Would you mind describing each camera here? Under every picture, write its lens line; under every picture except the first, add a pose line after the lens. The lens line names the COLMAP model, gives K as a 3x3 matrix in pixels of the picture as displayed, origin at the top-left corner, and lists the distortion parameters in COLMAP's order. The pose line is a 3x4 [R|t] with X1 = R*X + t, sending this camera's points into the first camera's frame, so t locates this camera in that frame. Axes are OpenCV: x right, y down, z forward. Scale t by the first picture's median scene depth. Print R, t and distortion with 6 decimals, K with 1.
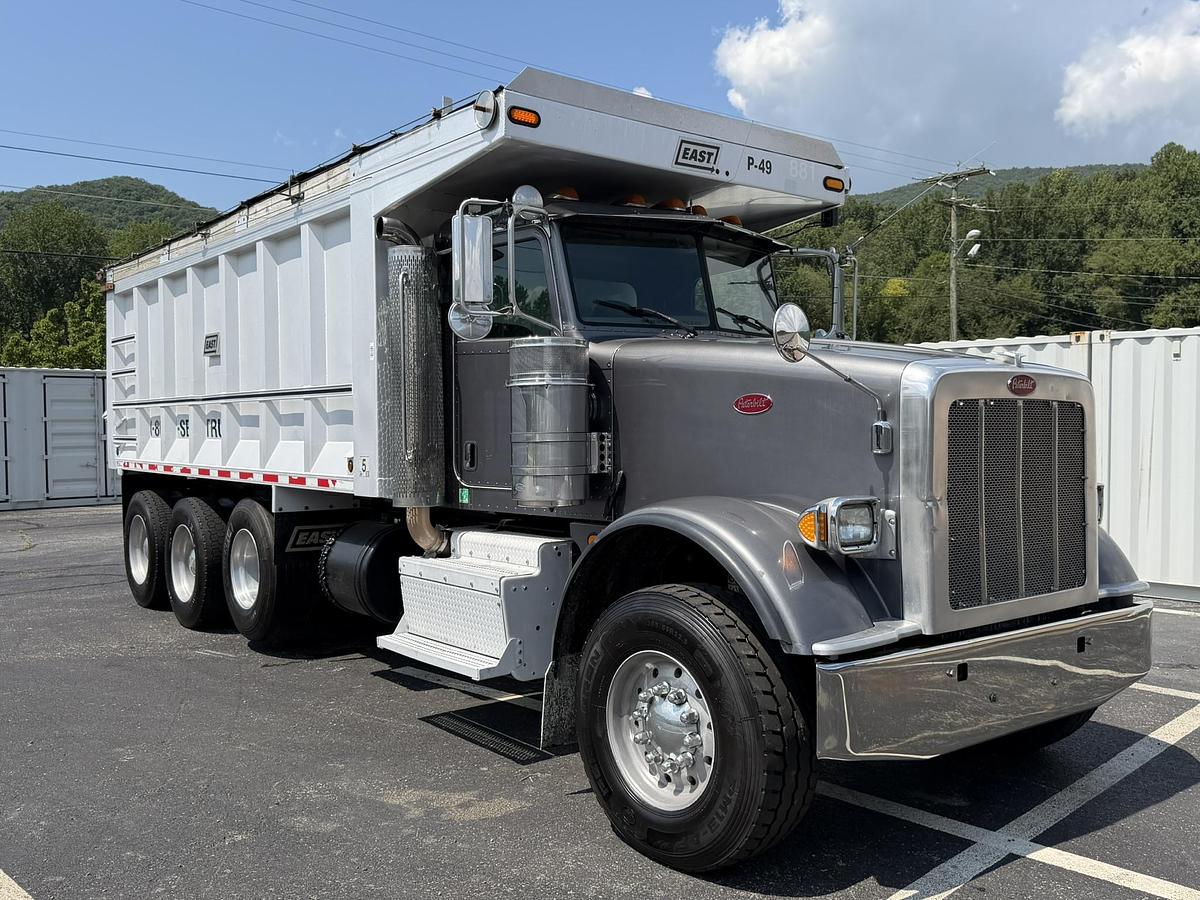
lens RADIAL K [[1045.2, 0, 600.0], [0, 1045.2, 450.0], [0, 0, 1]] dist [0.147834, -0.269533]
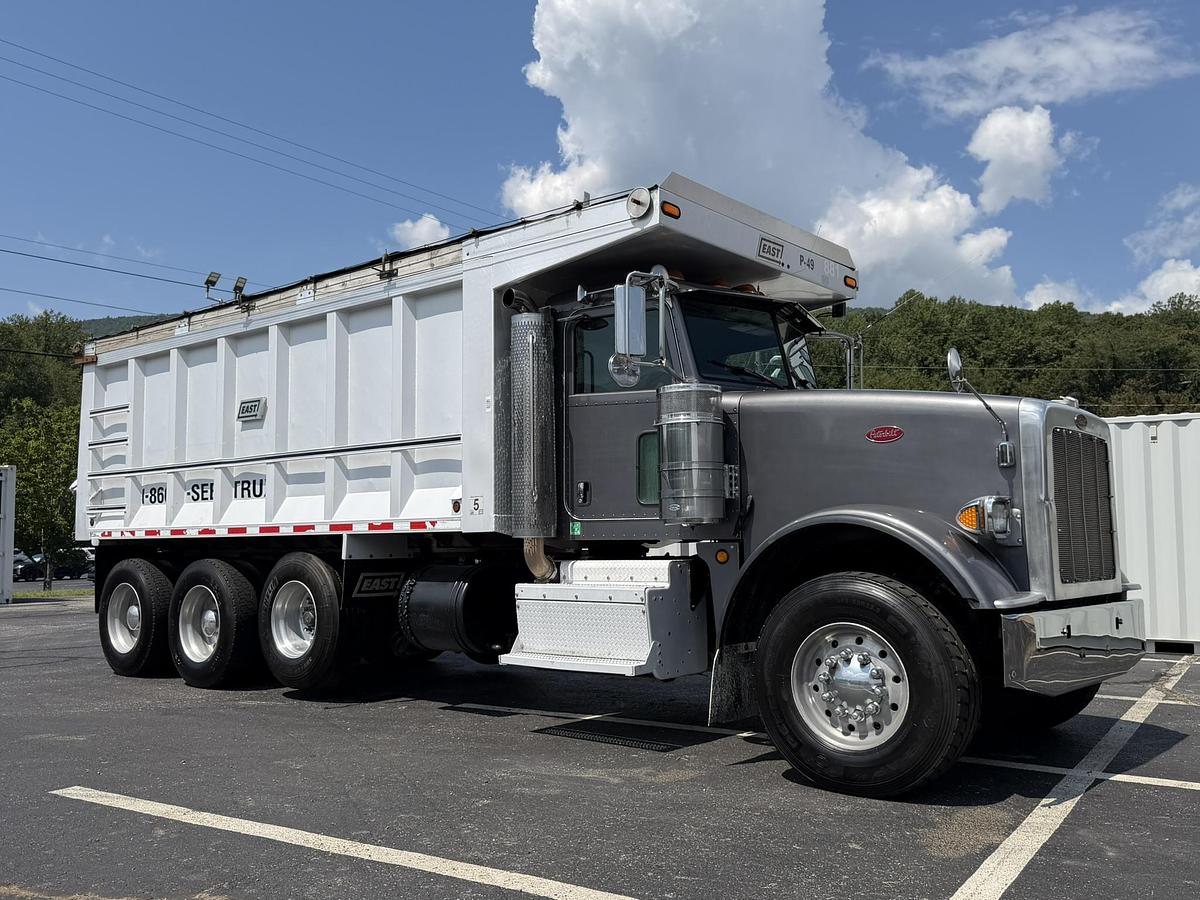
lens RADIAL K [[1045.2, 0, 600.0], [0, 1045.2, 450.0], [0, 0, 1]] dist [0.147834, -0.269533]
pose [[0.979310, 0.016499, 0.201693, -0.348318], [0.006368, 0.993665, -0.112202, 0.090144], [-0.202266, 0.111164, 0.973001, -0.134244]]
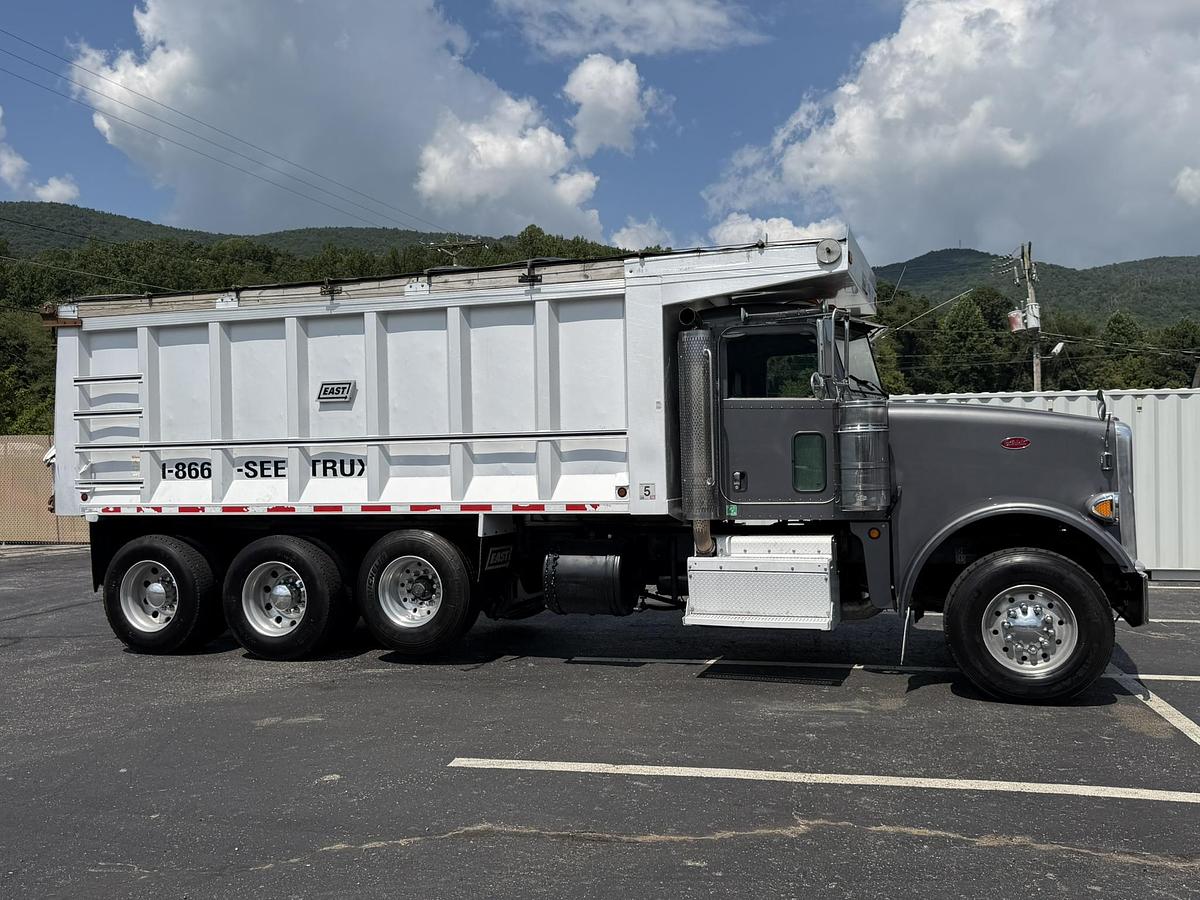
lens RADIAL K [[1038.0, 0, 594.9], [0, 1038.0, 455.1], [0, 0, 1]] dist [0.142901, -0.277589]
pose [[0.841956, -0.005795, 0.539515, -1.062361], [0.025870, 0.999226, -0.029640, 0.007162], [-0.538926, 0.038913, 0.841454, -0.067085]]
